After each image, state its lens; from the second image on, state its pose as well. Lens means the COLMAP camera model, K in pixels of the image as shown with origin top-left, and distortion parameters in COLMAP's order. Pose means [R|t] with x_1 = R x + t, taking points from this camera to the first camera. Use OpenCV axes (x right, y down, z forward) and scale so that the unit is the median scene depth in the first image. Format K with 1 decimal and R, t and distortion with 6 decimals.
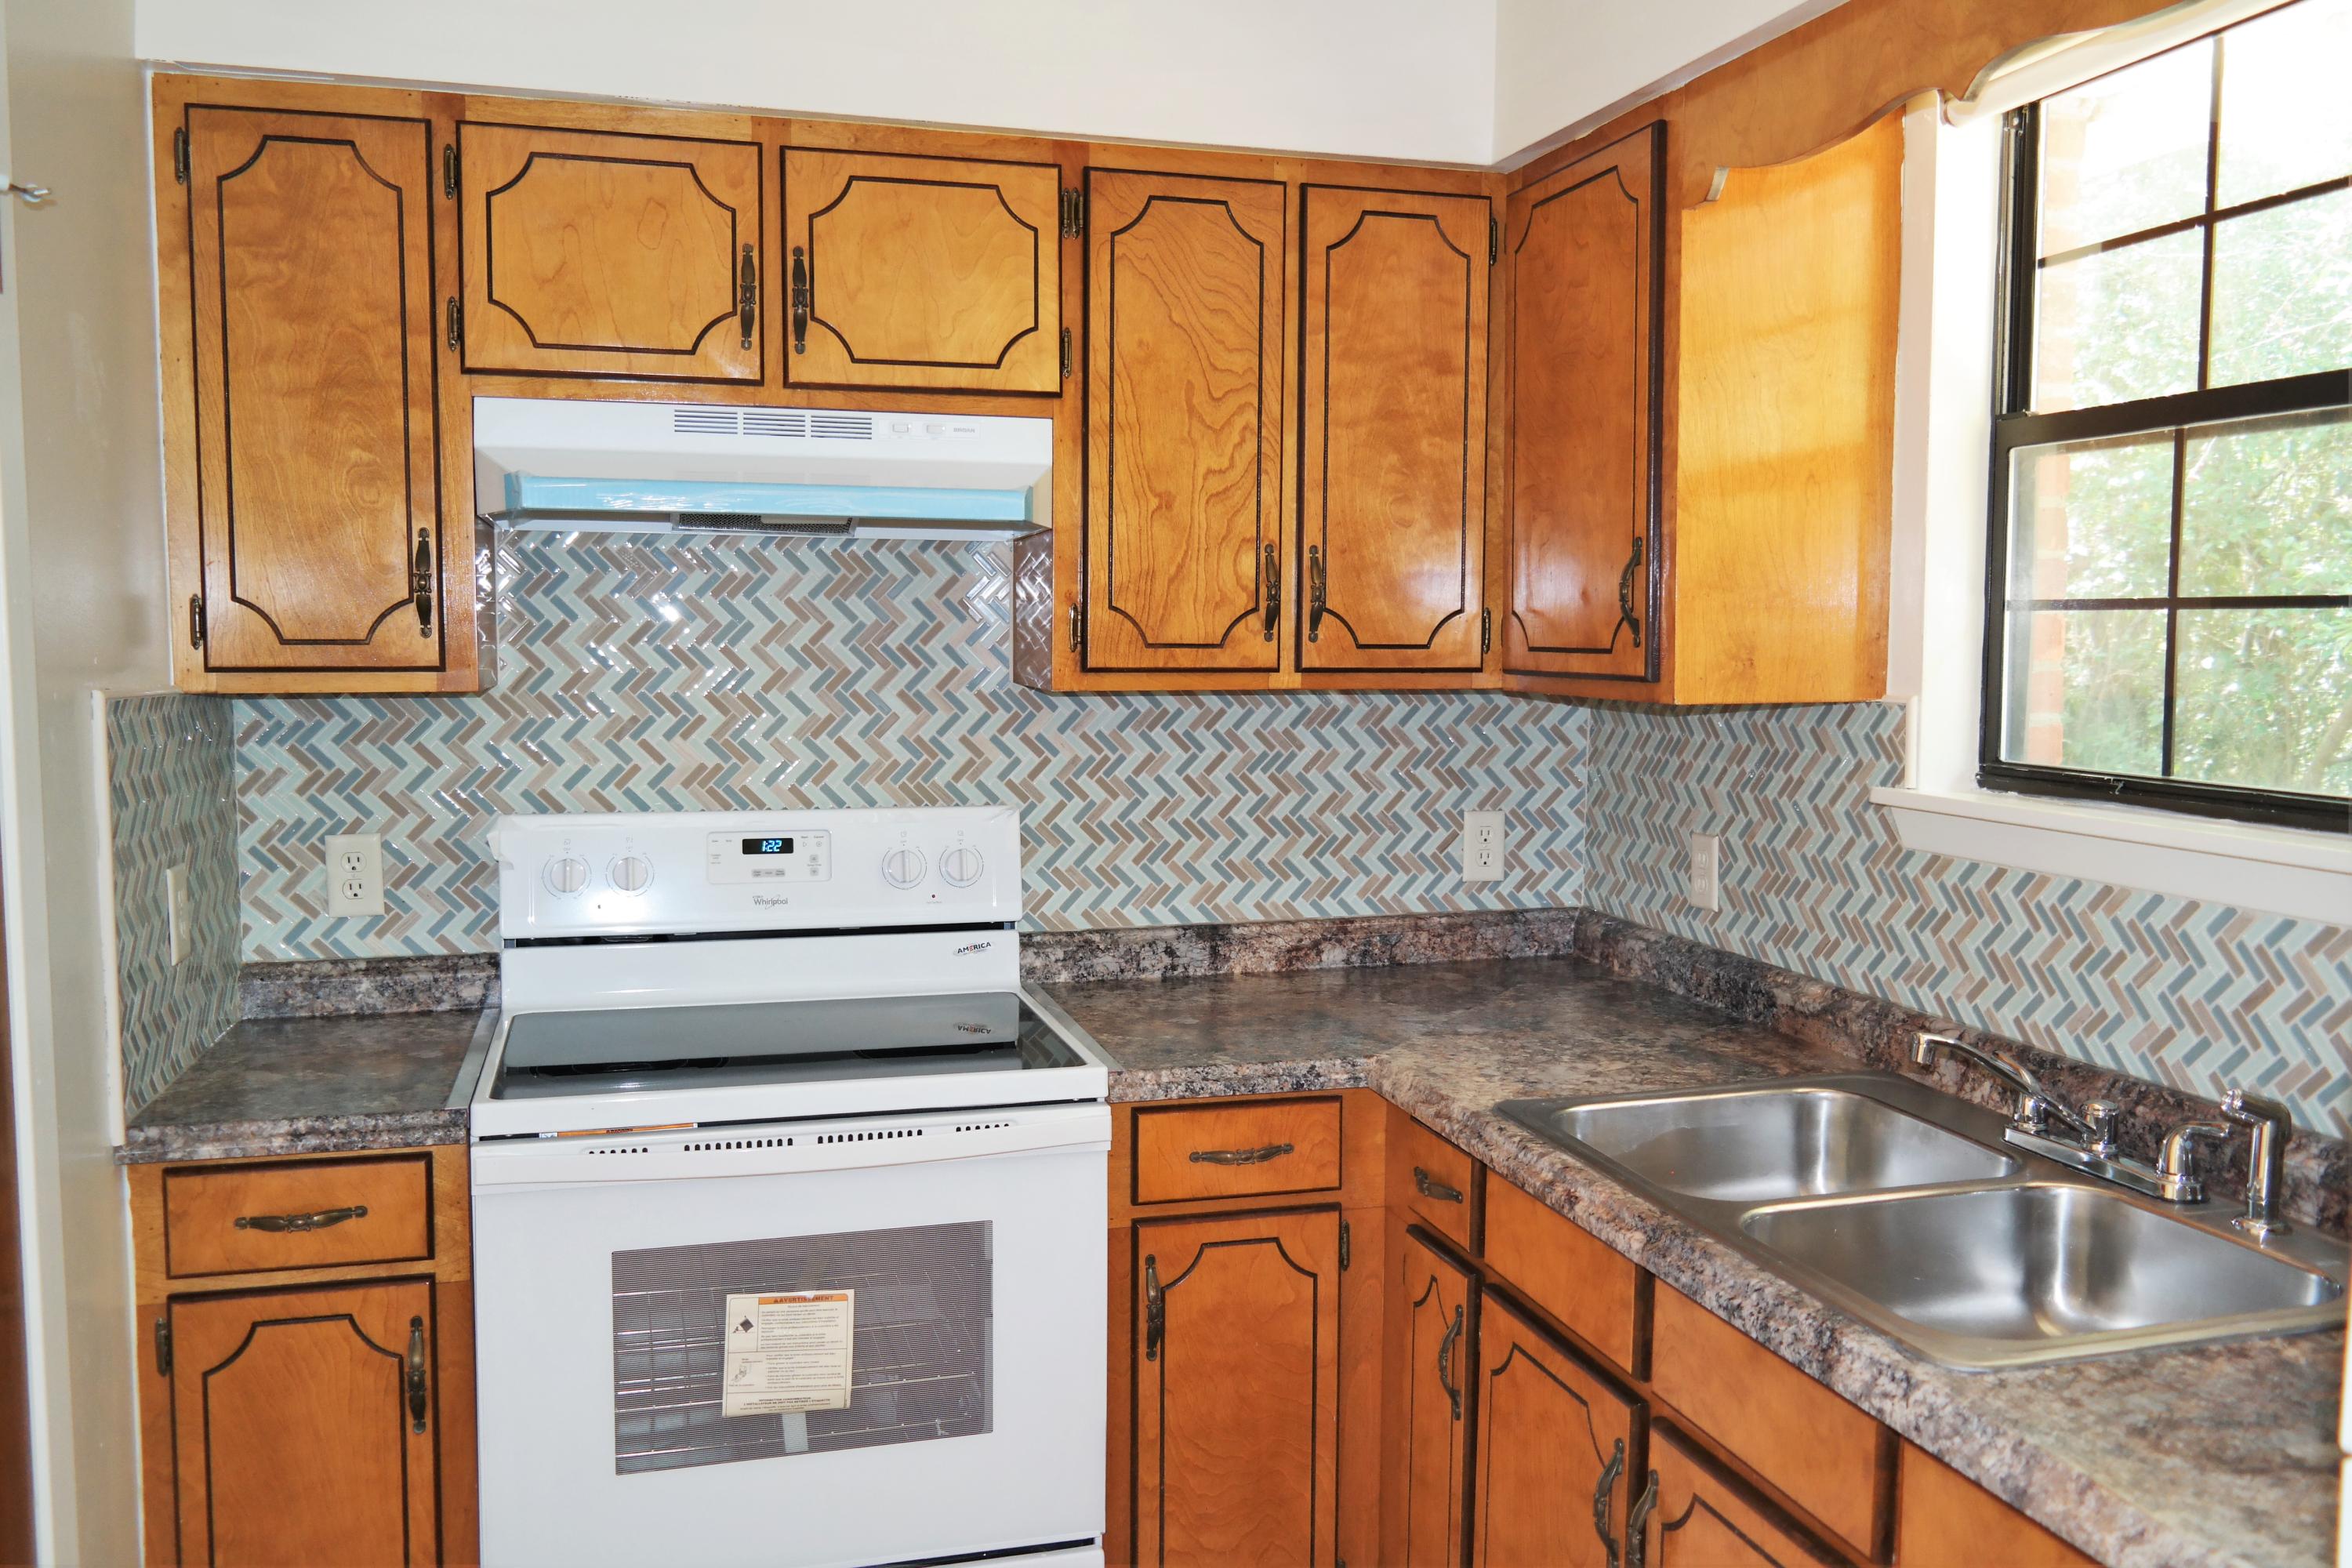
lens RADIAL K [[1866.3, 0, 1178.4], [0, 1866.3, 778.4], [0, 0, 1]] dist [-0.004559, -0.000588]
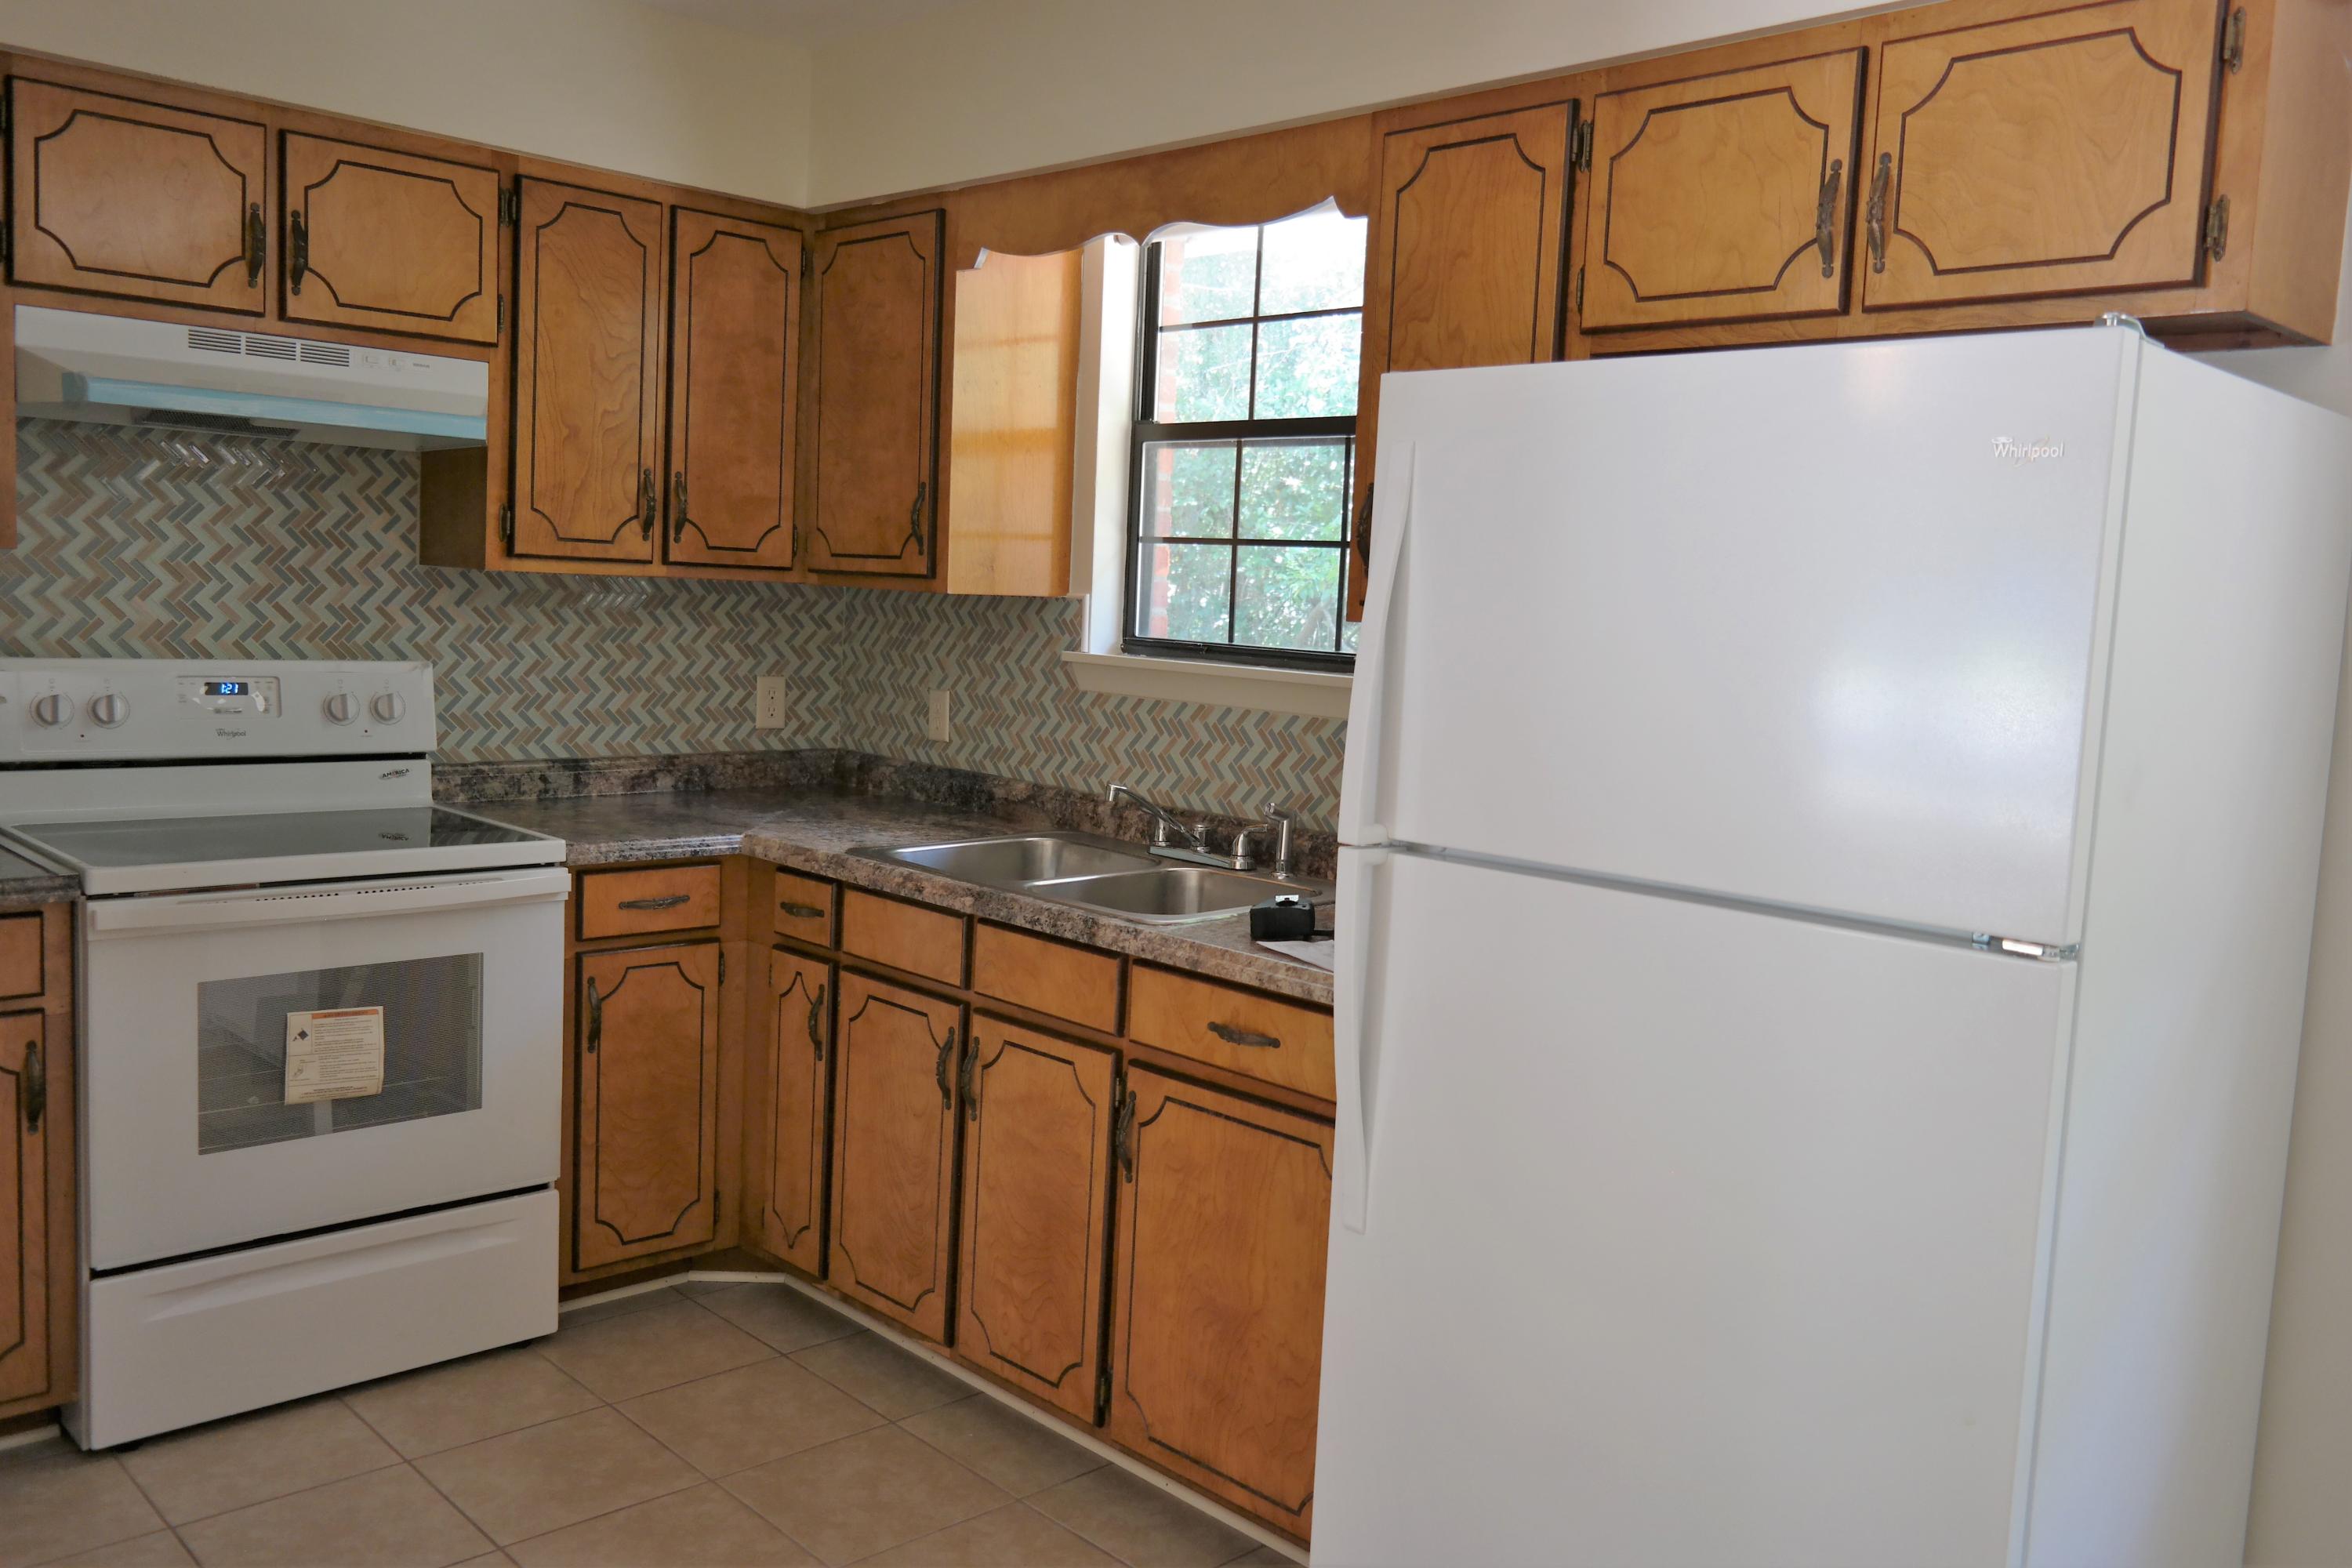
lens RADIAL K [[1866.3, 0, 1171.5], [0, 1866.3, 780.9], [0, 0, 1]] dist [-0.004559, -0.000588]
pose [[0.878144, -0.012121, 0.478243, -0.283461], [-0.005494, 0.999357, 0.035418, 0.054231], [-0.478365, -0.033729, 0.877513, -0.404748]]
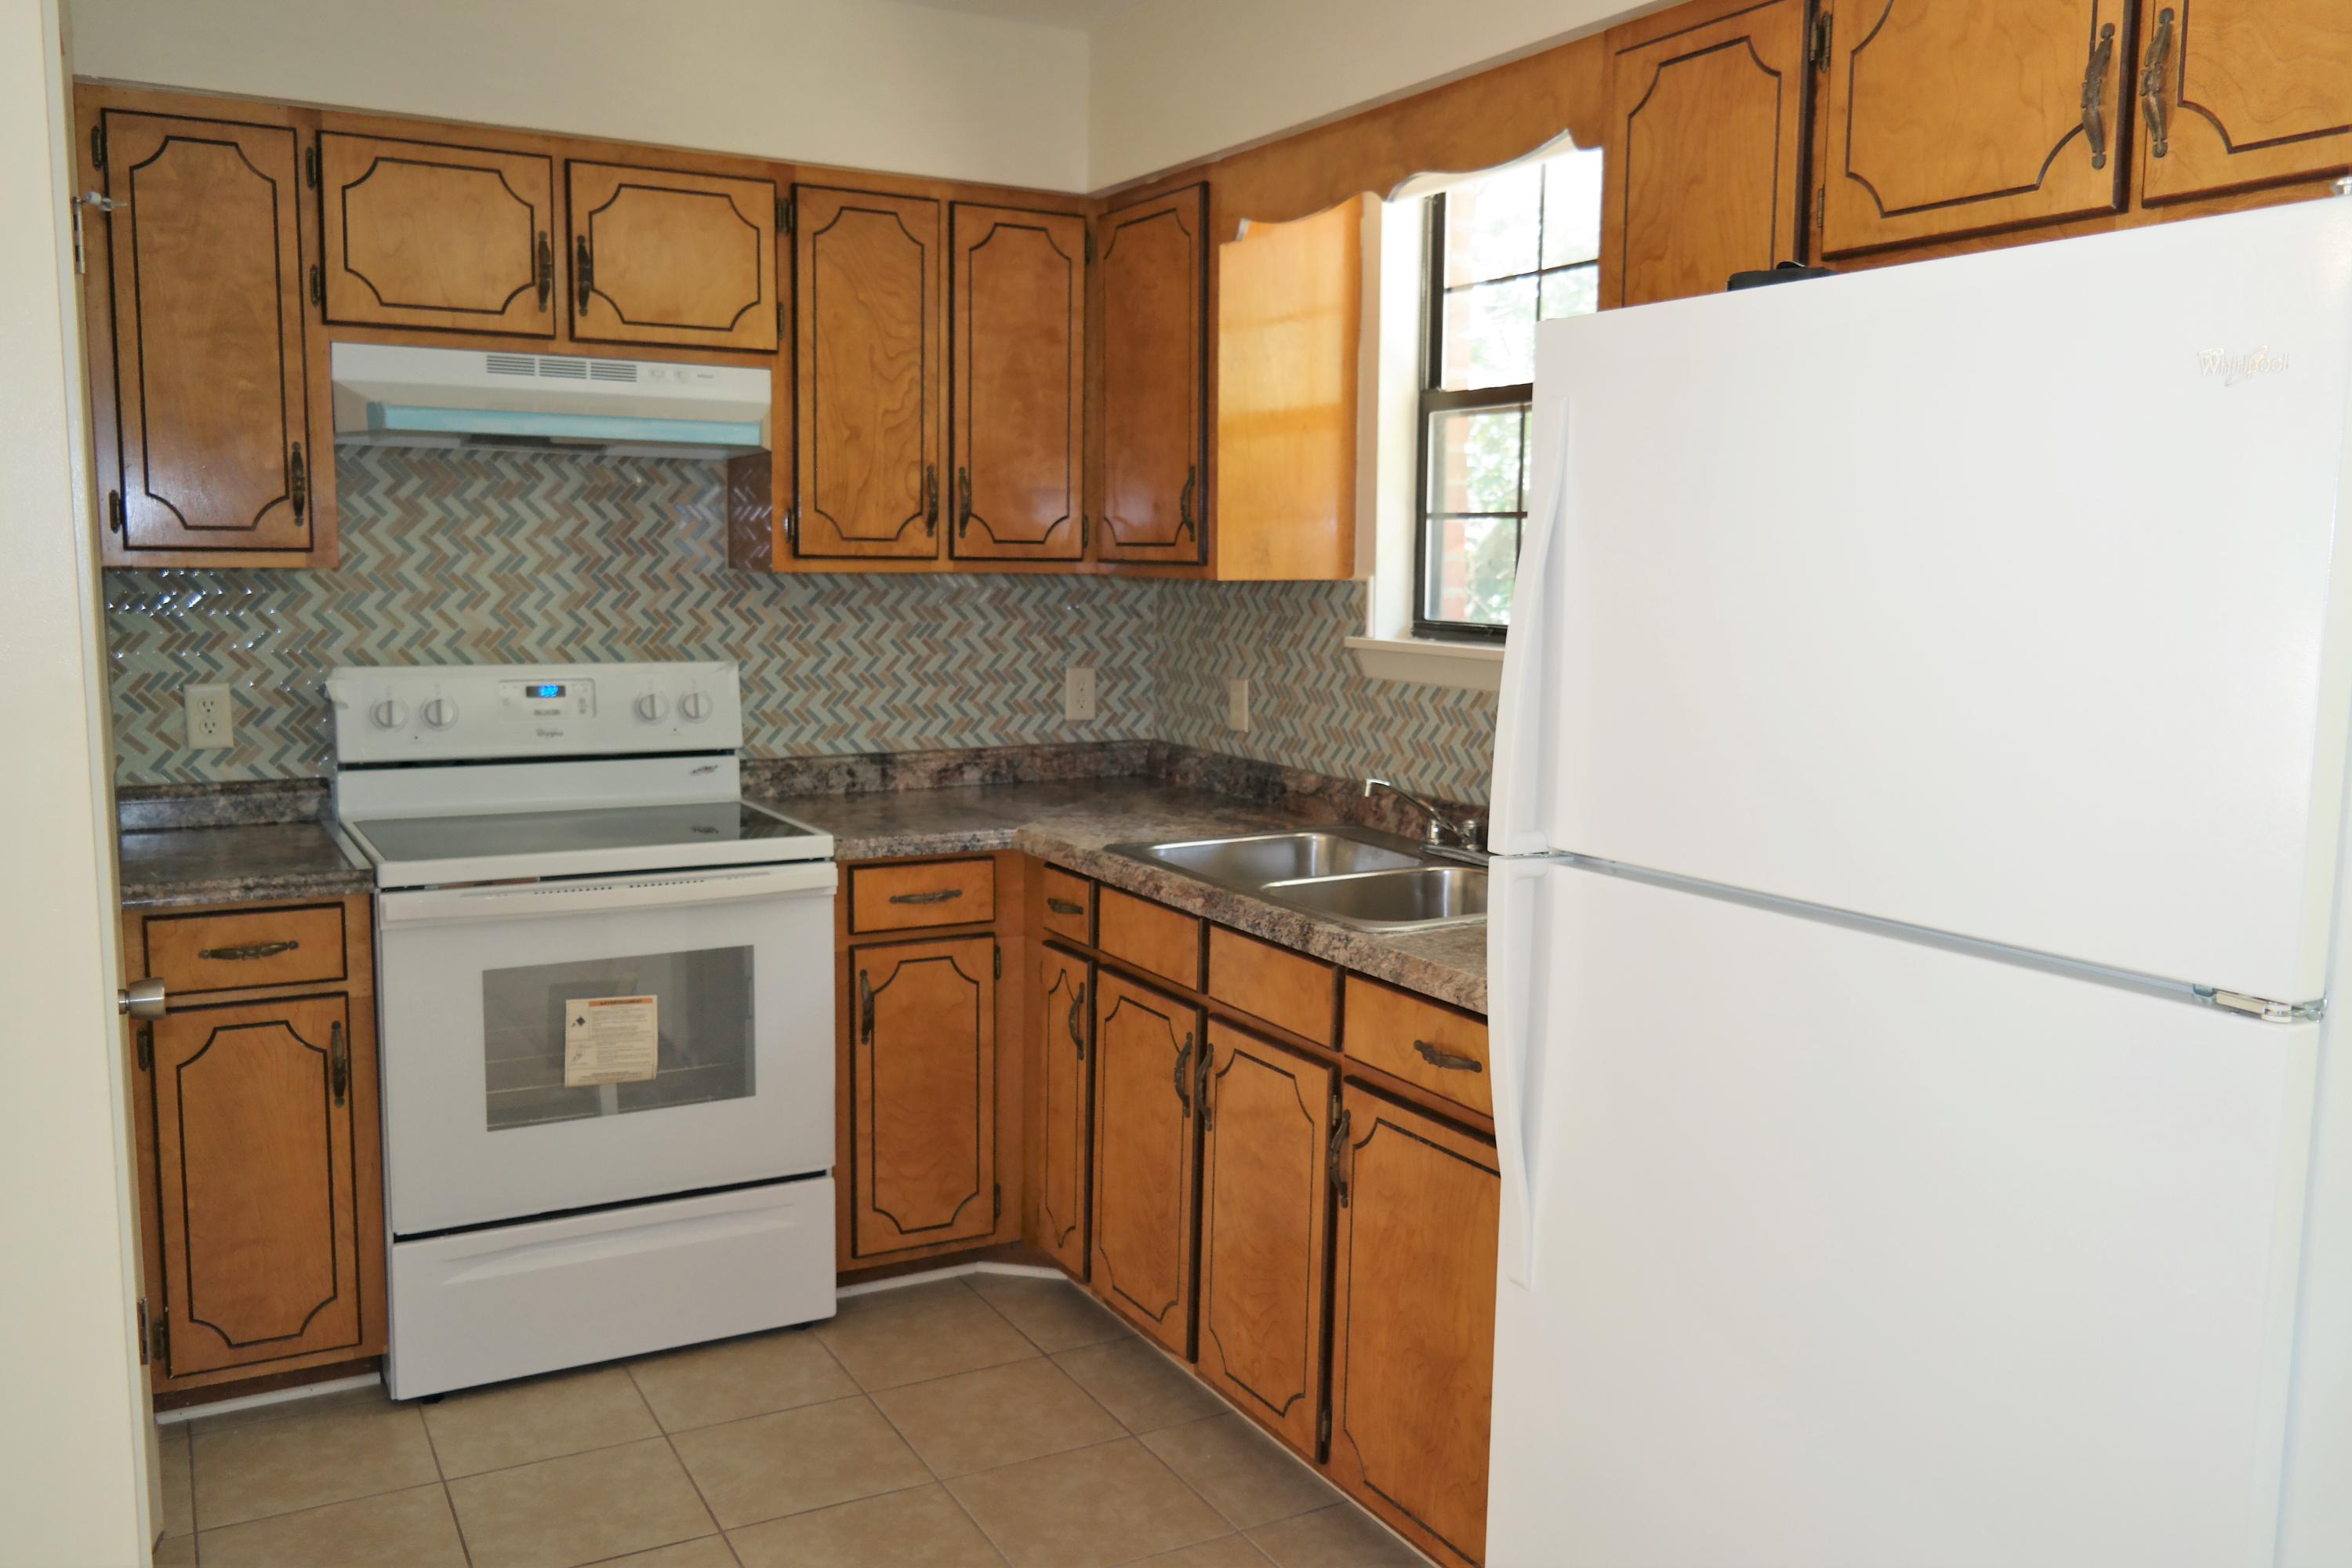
lens RADIAL K [[1866.3, 0, 1172.8], [0, 1866.3, 780.2], [0, 0, 1]] dist [-0.004559, -0.000588]
pose [[0.971909, -0.020617, 0.234452, -0.109659], [0.010278, 0.998923, 0.045237, 0.047469], [-0.235132, -0.041556, 0.971075, -0.402106]]
